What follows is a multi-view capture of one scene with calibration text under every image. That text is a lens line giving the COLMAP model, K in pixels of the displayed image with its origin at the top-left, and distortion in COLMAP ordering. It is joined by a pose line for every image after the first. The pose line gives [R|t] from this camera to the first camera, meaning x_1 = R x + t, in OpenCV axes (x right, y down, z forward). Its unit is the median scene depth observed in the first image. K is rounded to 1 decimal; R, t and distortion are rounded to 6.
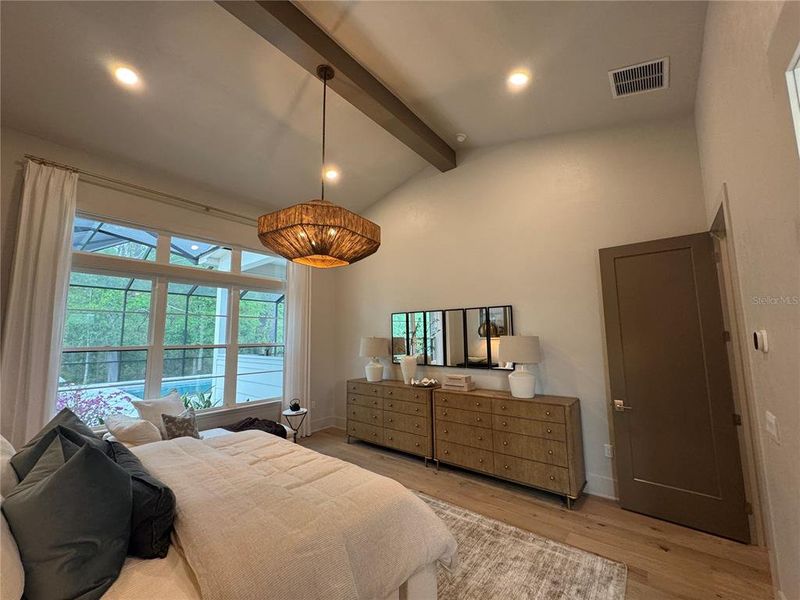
lens RADIAL K [[319.0, 0, 398.6], [0, 319.0, 300.0], [0, 0, 1]] dist [-0.001932, 0.000006]
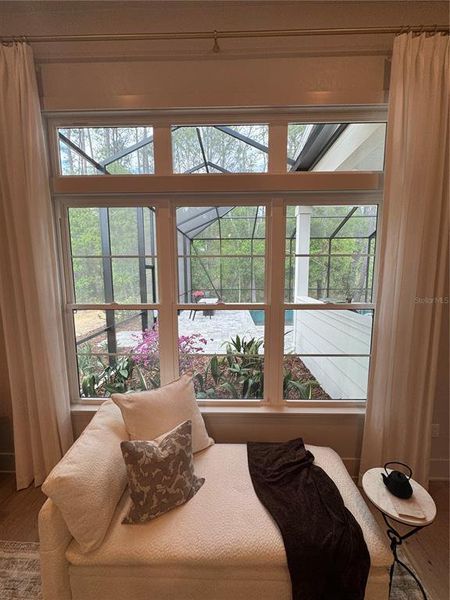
lens RADIAL K [[239.3, 0, 226.3], [0, 239.3, 300.4], [0, 0, 1]] dist [-0.001932, 0.000006]
pose [[0.621719, 0.096241, -0.777305, -0.069630], [0.092130, 0.976547, 0.194600, 0.011831], [0.777803, -0.192599, 0.598271, 0.195653]]
